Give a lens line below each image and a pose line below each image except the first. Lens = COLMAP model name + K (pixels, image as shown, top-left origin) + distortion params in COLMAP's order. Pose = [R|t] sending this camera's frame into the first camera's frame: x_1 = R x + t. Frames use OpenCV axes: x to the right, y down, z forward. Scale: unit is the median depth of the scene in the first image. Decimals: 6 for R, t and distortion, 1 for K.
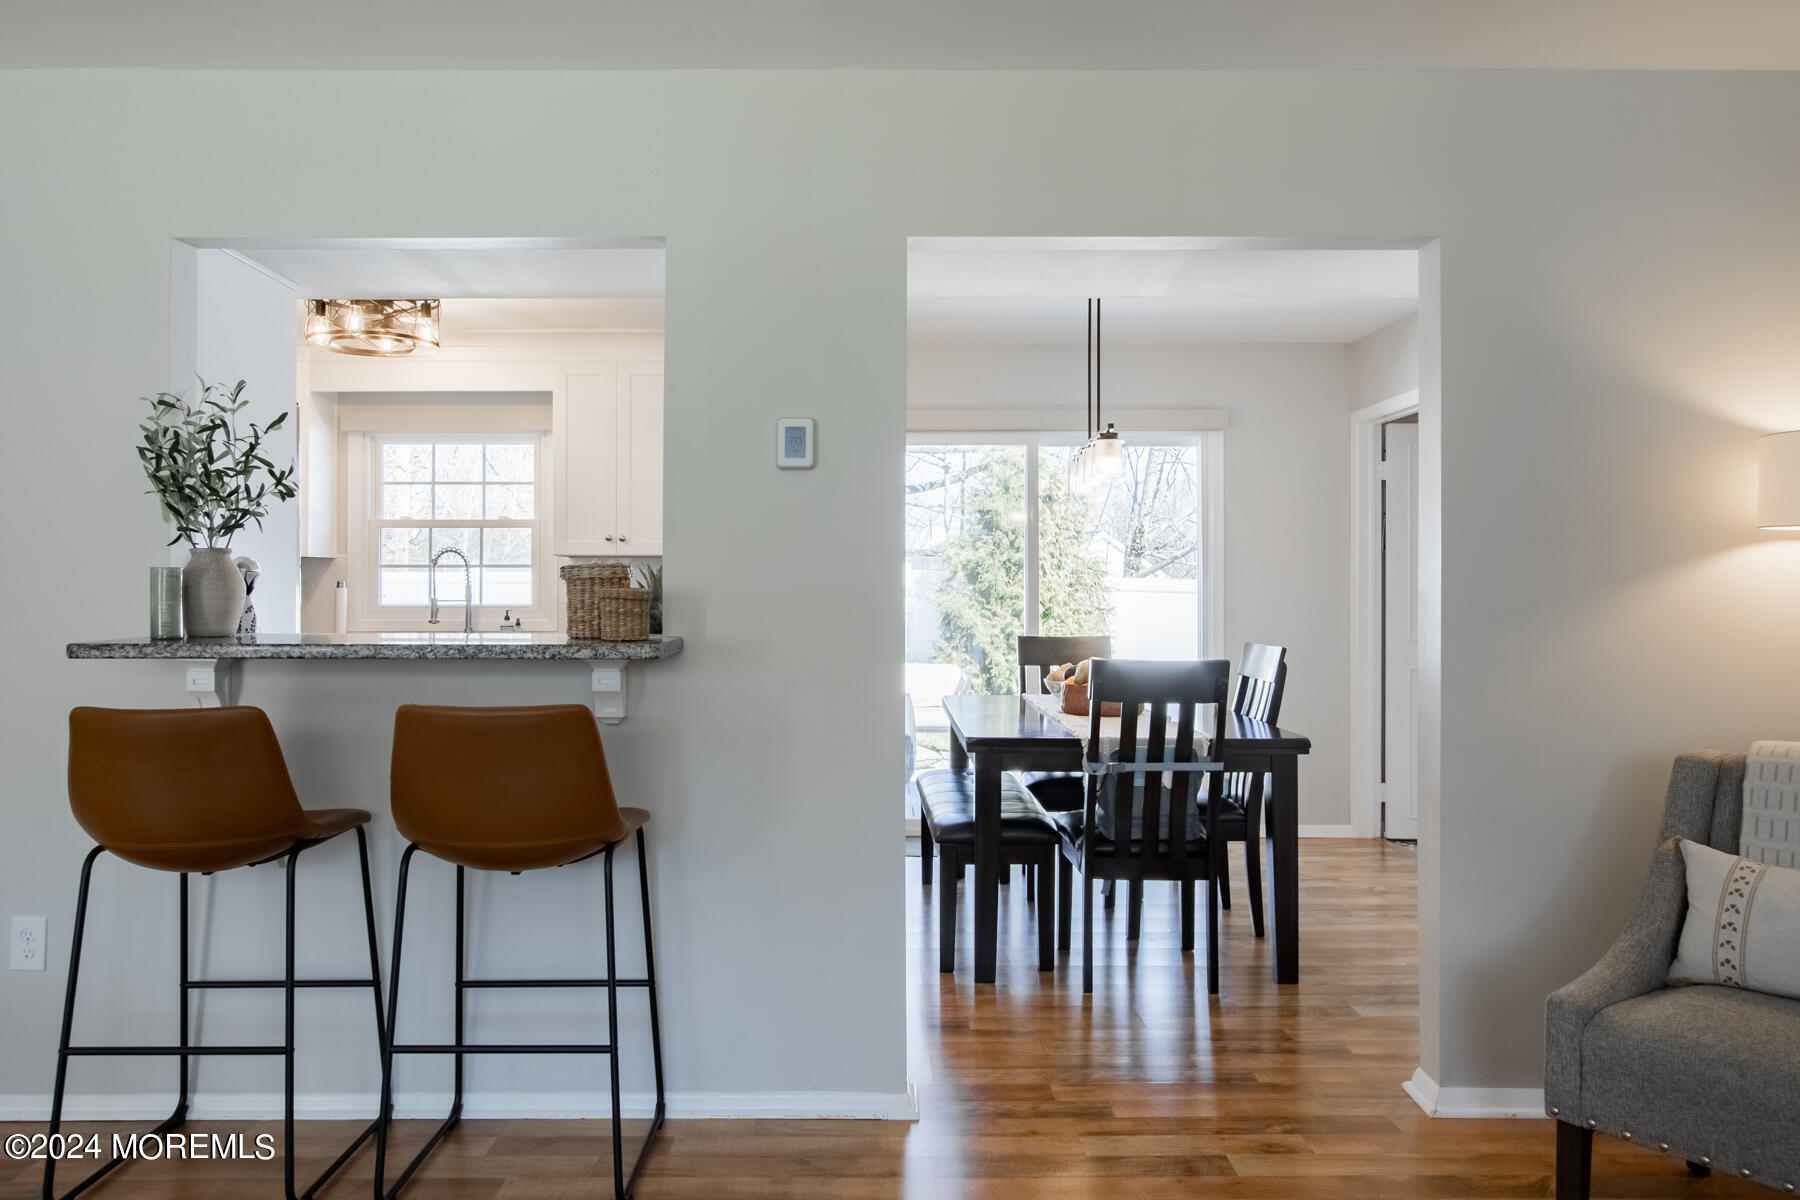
lens RADIAL K [[1240.4, 0, 896.2], [0, 1240.4, 584.8], [0, 0, 1]] dist [0.007051, 0.000472]
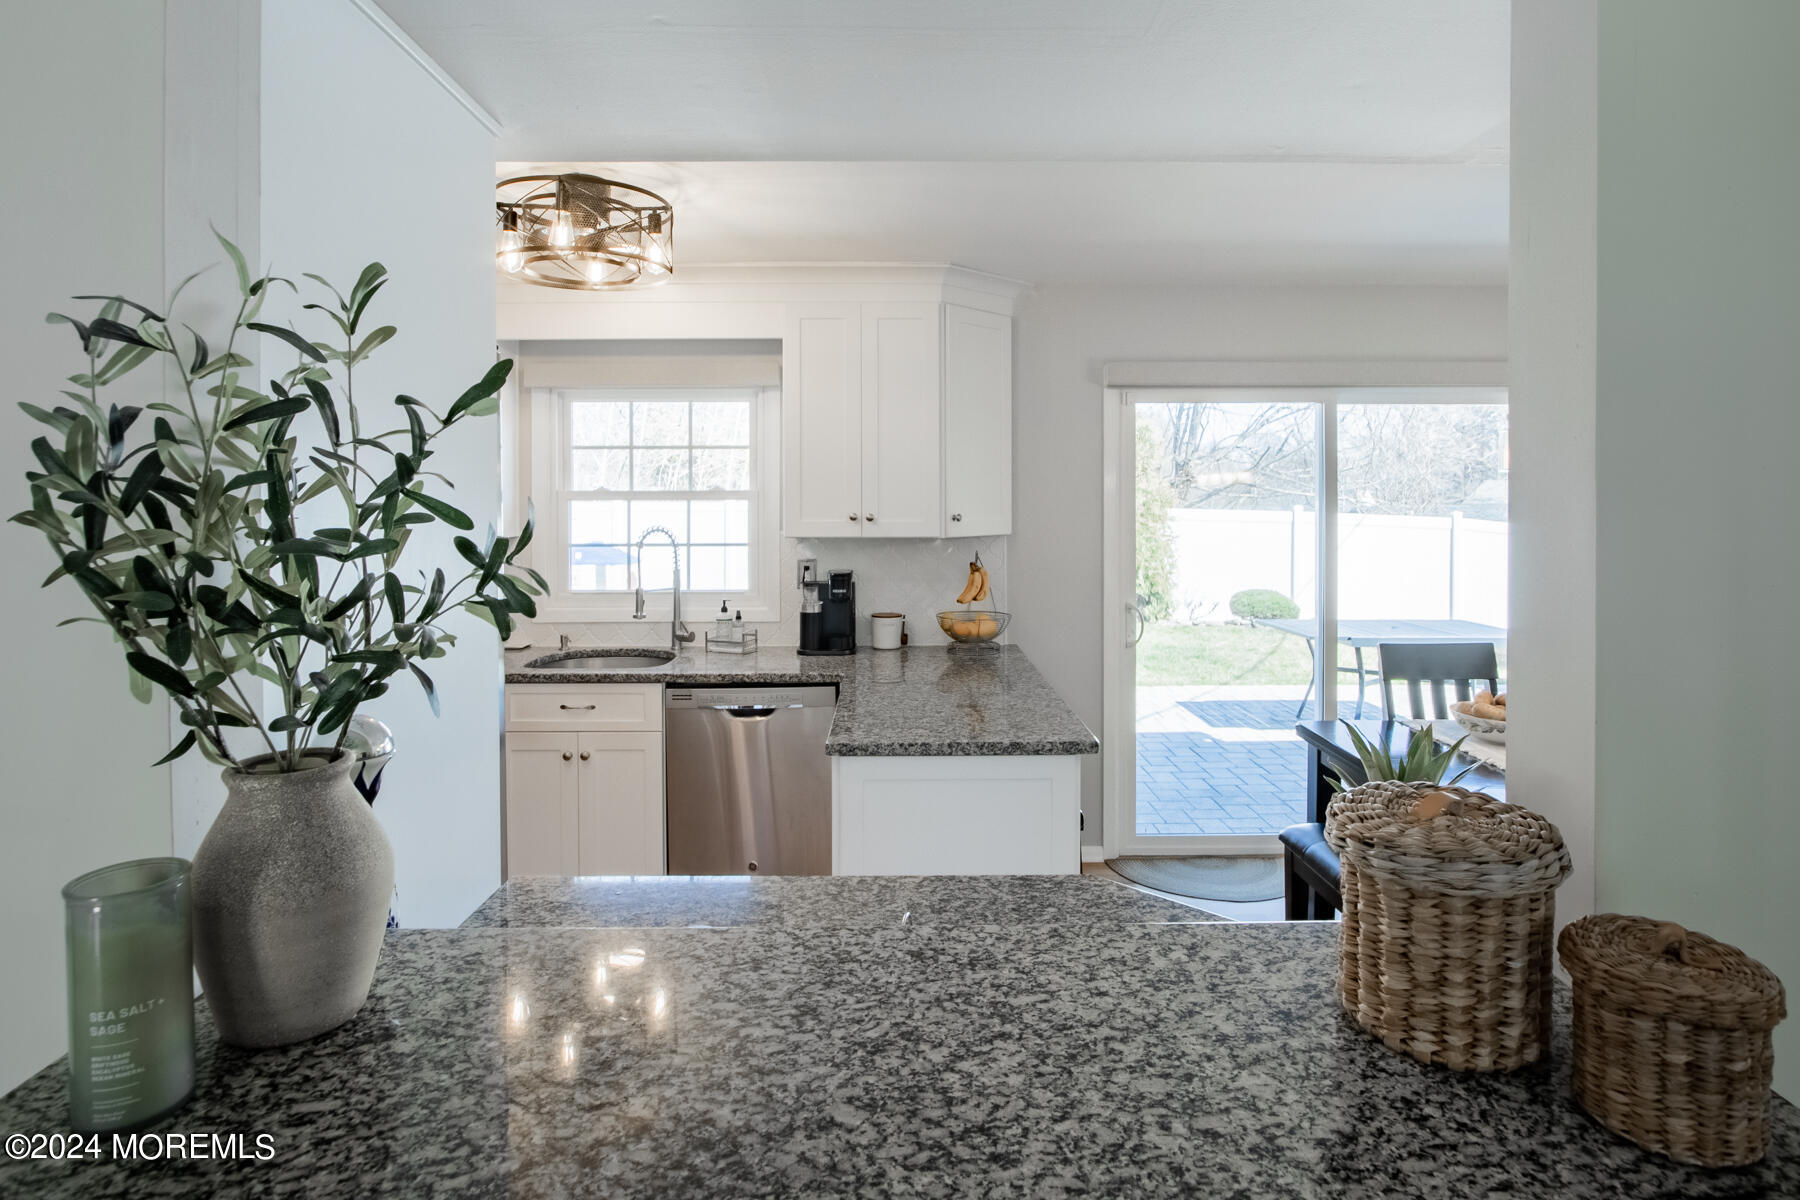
lens RADIAL K [[930.6, 0, 922.2], [0, 930.6, 514.9], [0, 0, 1]] dist [-0.006768, -0.000278]
pose [[0.999884, -0.002561, 0.014985, -0.384060], [0.002244, 0.999774, 0.021132, -0.102457], [-0.015036, -0.021095, 0.999664, 0.749703]]
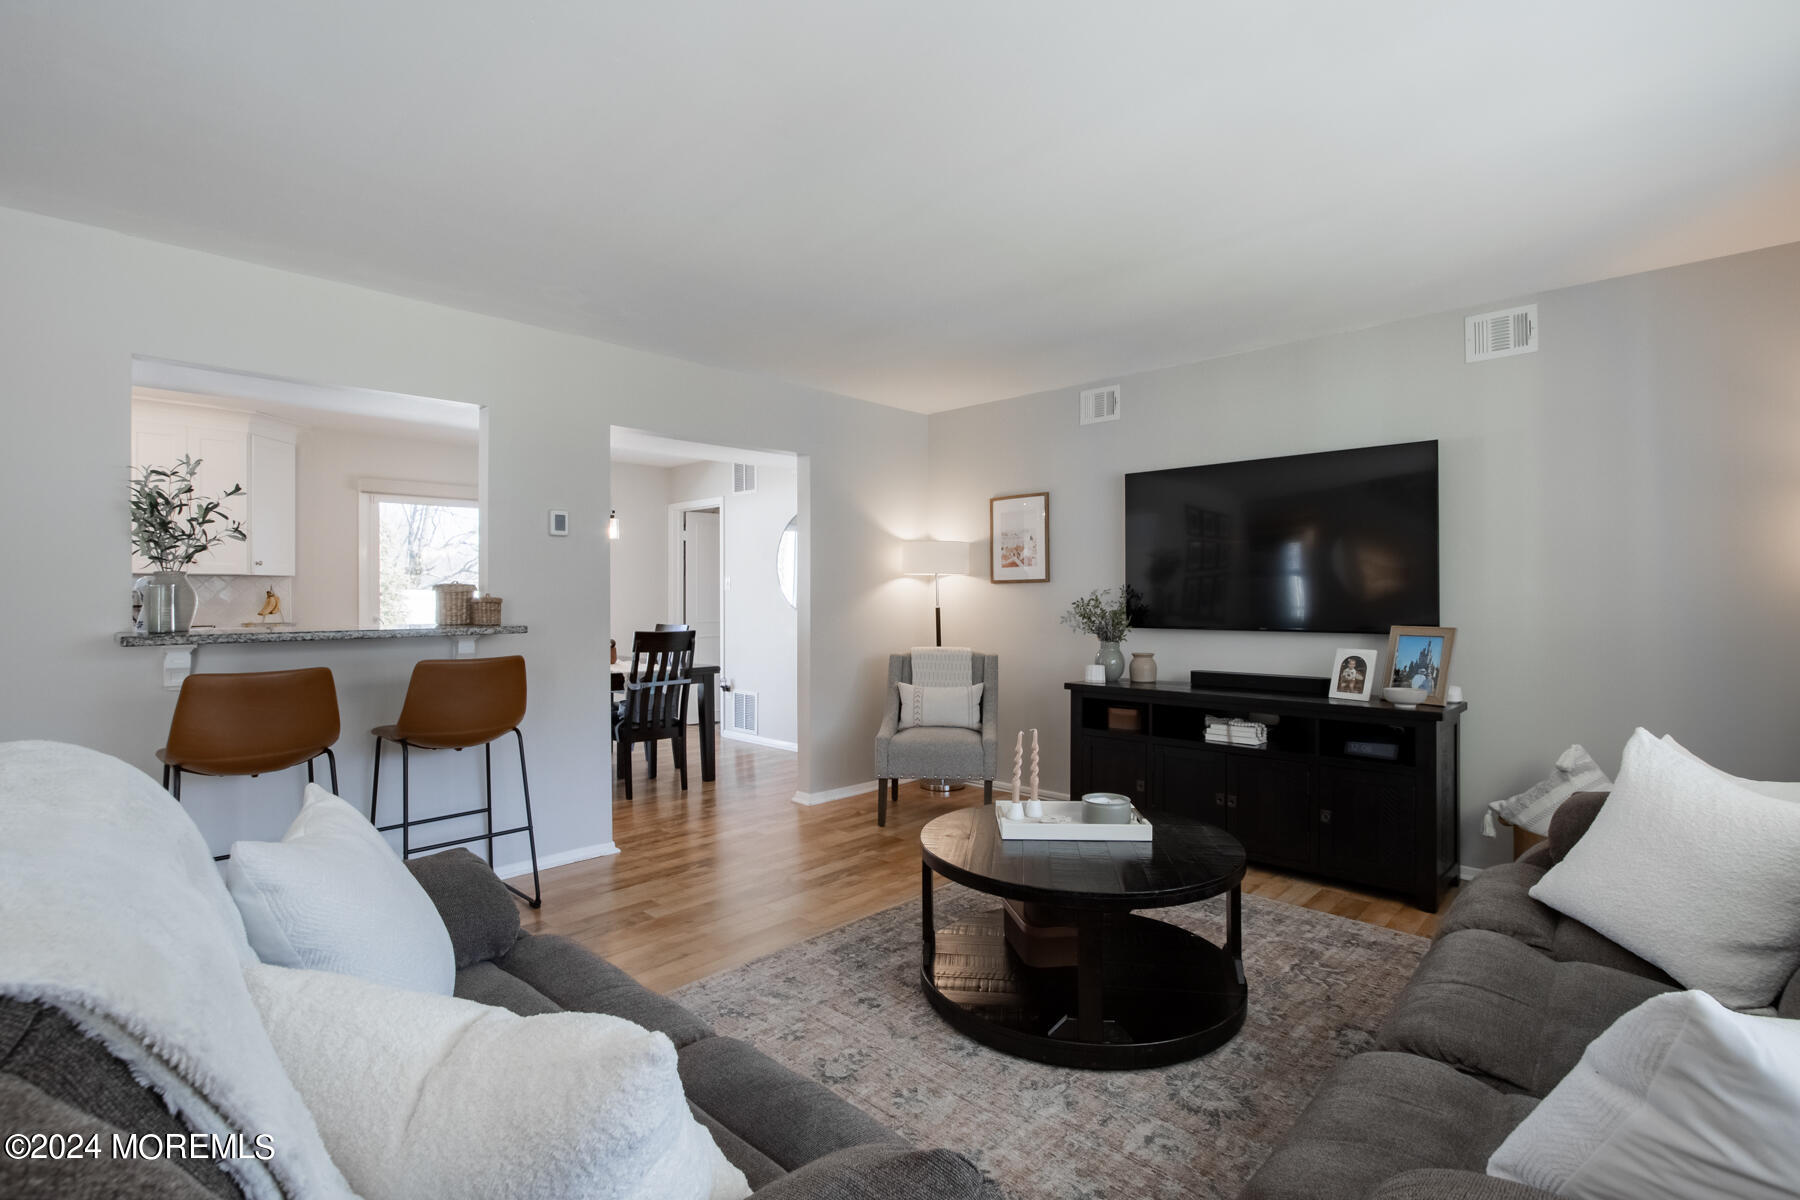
lens RADIAL K [[844.0, 0, 874.0], [0, 844.0, 583.9], [0, 0, 1]] dist [-0.019905, -0.000946]
pose [[0.708989, 0.005821, 0.705196, -0.661237], [0.003206, 0.999929, -0.011477, -0.000410], [-0.705212, 0.010398, 0.708920, -0.295234]]
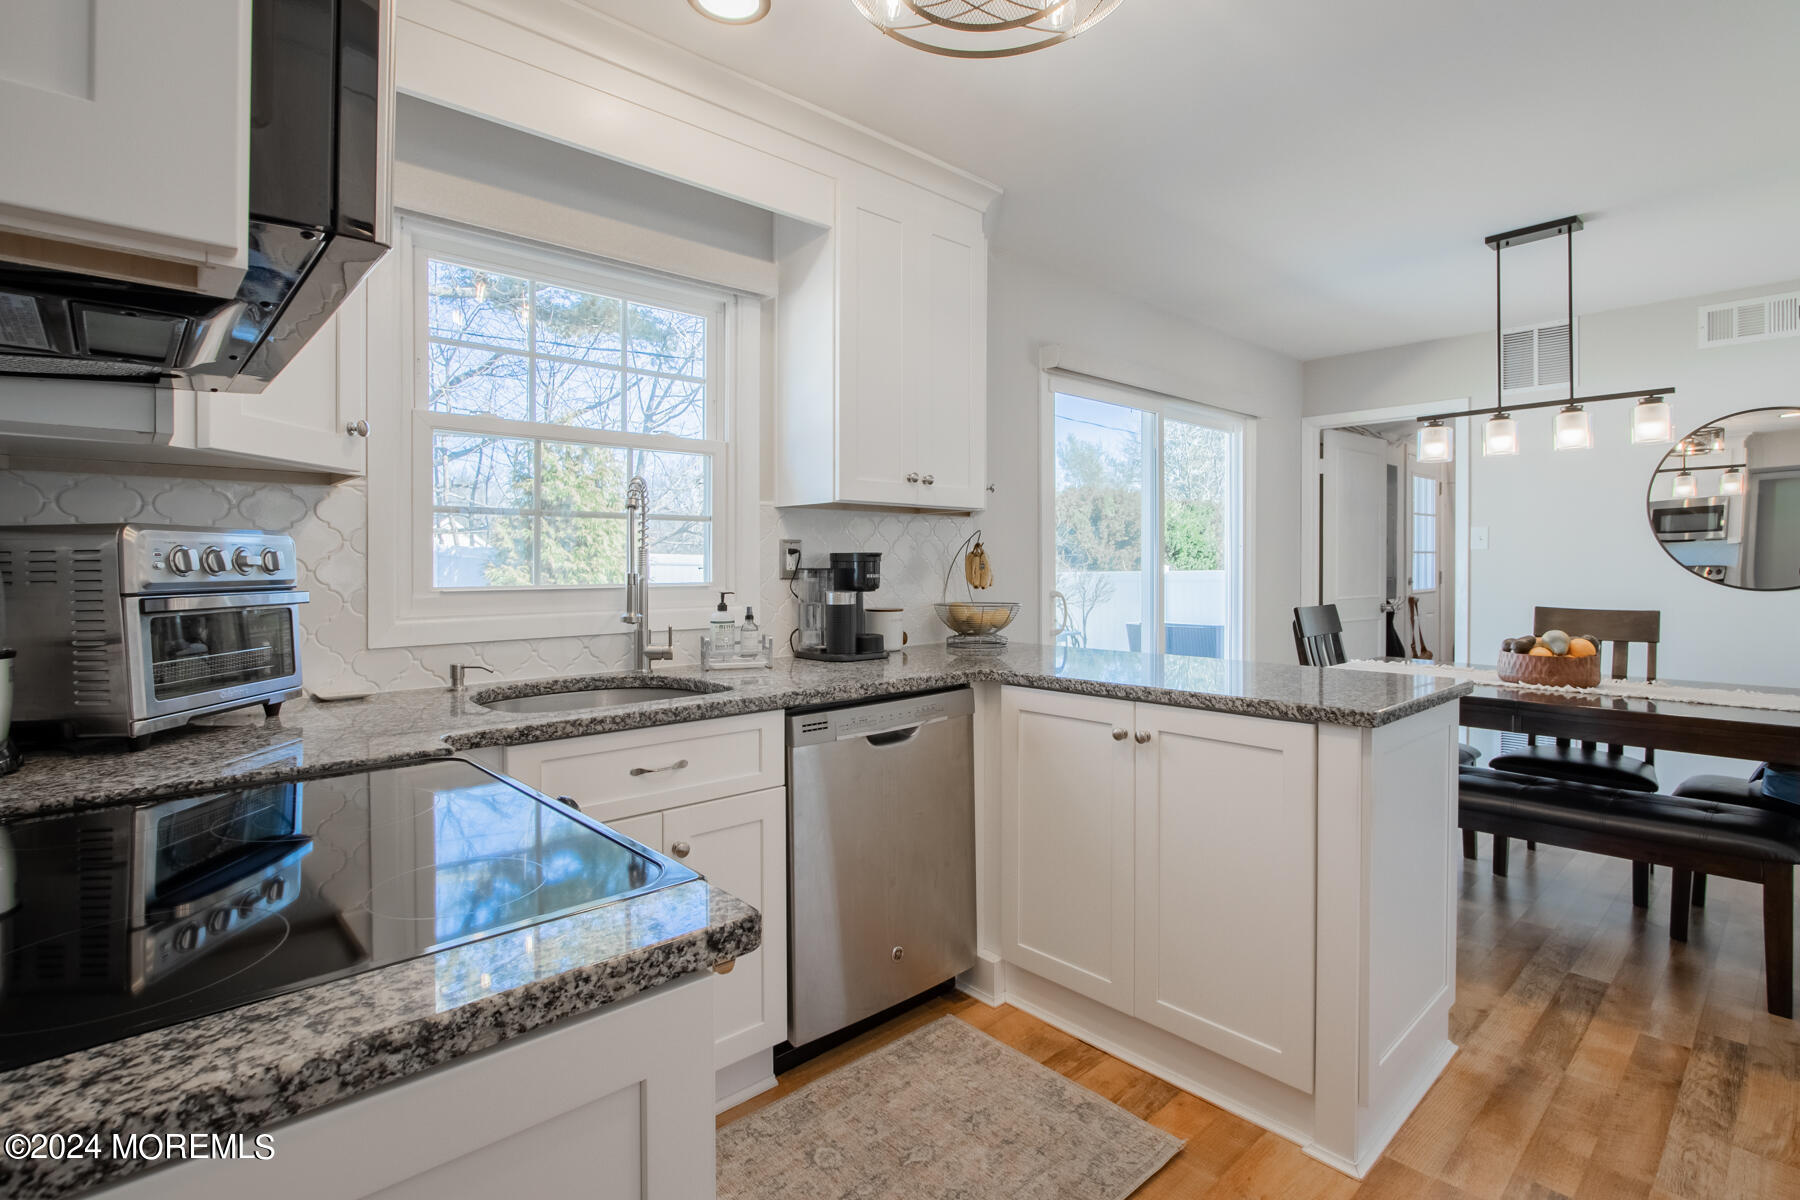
lens RADIAL K [[844.0, 0, 850.8], [0, 844.0, 567.8], [0, 0, 1]] dist [-0.019905, -0.000946]
pose [[0.745697, -0.003293, 0.666277, -1.077928], [0.000405, 0.999990, 0.004489, 0.014007], [-0.666285, -0.003078, 0.745691, 1.364576]]
